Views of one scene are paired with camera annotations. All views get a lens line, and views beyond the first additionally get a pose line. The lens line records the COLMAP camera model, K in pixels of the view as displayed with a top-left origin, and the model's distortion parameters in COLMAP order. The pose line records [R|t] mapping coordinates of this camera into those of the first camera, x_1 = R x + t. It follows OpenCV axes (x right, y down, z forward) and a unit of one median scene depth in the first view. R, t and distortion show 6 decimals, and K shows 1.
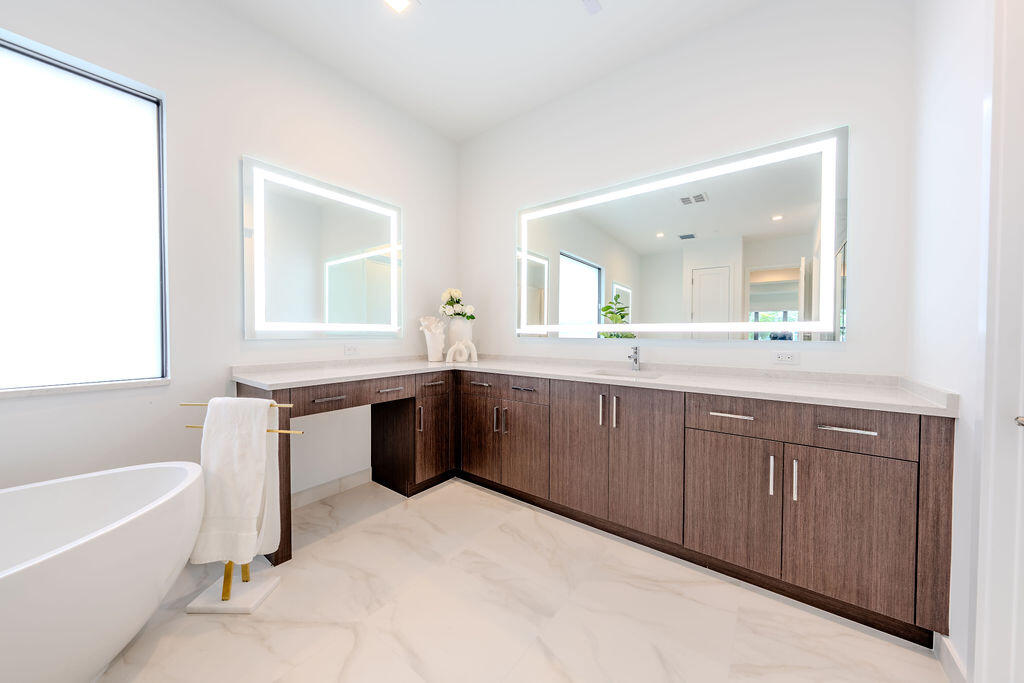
lens RADIAL K [[344.1, 0, 510.9], [0, 344.1, 339.8], [0, 0, 1]] dist [-0.002930, 0.000807]
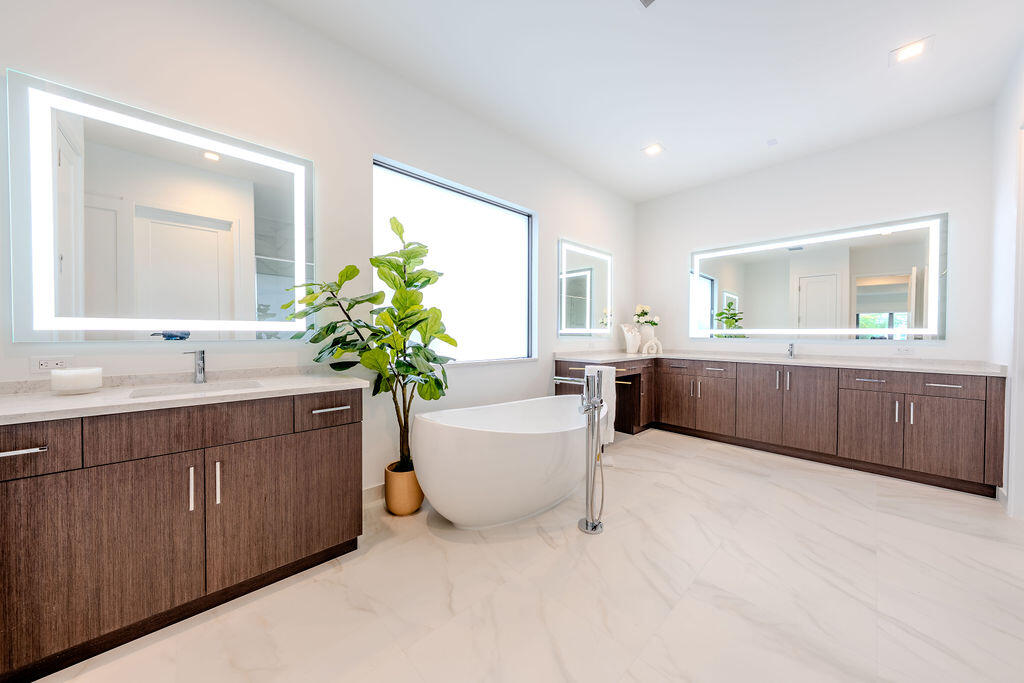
lens RADIAL K [[344.1, 0, 512.7], [0, 344.1, 339.9], [0, 0, 1]] dist [-0.002930, 0.000807]
pose [[0.987784, 0.004325, -0.155767, -0.832643], [-0.005140, 0.999975, -0.004824, 0.022125], [0.155743, 0.005565, 0.987782, -0.959571]]
